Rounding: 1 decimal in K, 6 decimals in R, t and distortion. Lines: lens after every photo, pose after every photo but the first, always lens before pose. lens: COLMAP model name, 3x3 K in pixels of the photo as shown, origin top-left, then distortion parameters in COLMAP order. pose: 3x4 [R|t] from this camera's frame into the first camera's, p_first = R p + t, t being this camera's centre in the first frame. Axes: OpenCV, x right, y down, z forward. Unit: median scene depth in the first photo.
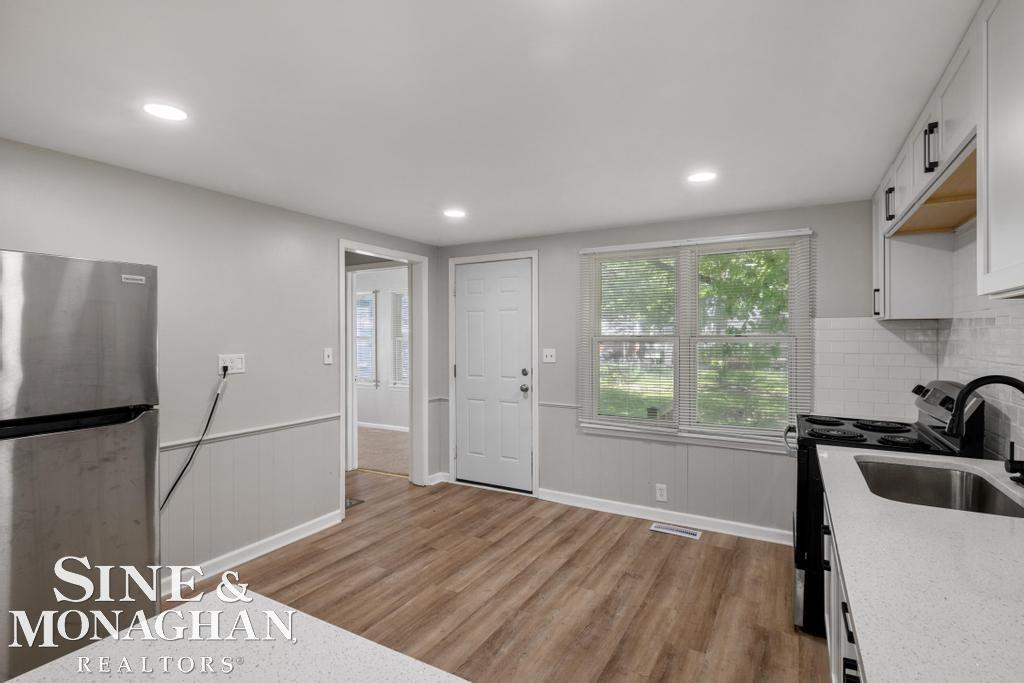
lens RADIAL K [[493.1, 0, 509.6], [0, 493.1, 339.5], [0, 0, 1]] dist [-0.002443, -0.000181]
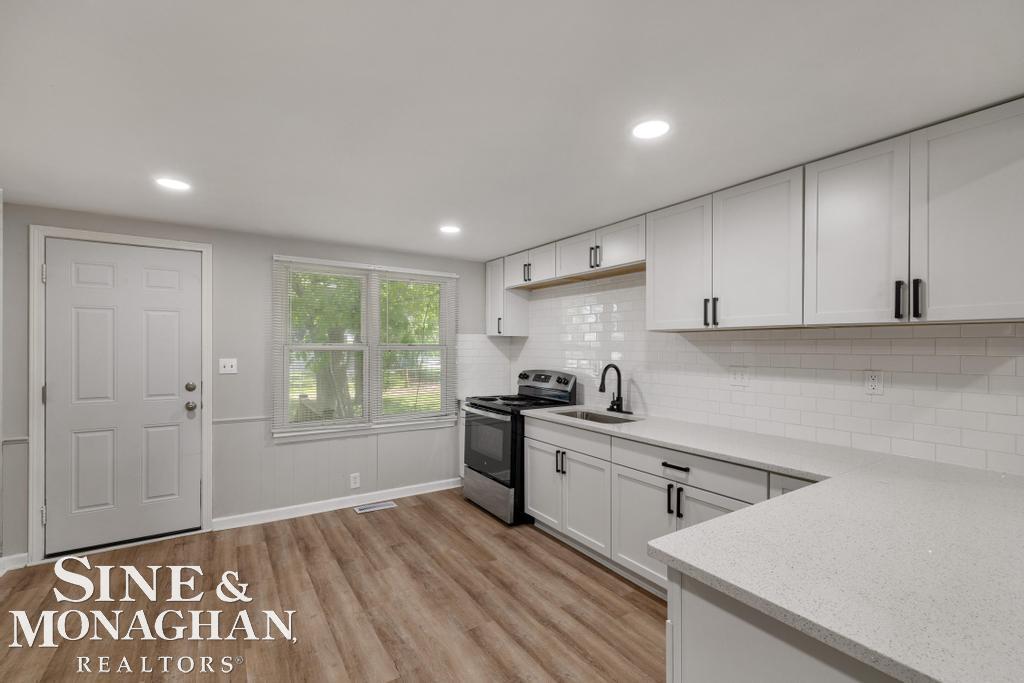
lens RADIAL K [[445.9, 0, 505.5], [0, 445.9, 346.2], [0, 0, 1]] dist [0.001790, 0.000084]
pose [[0.461362, 0.001992, 0.887210, -0.488779], [-0.000901, 0.999998, -0.001777, -0.002208], [-0.887211, 0.000021, 0.461363, 0.221472]]
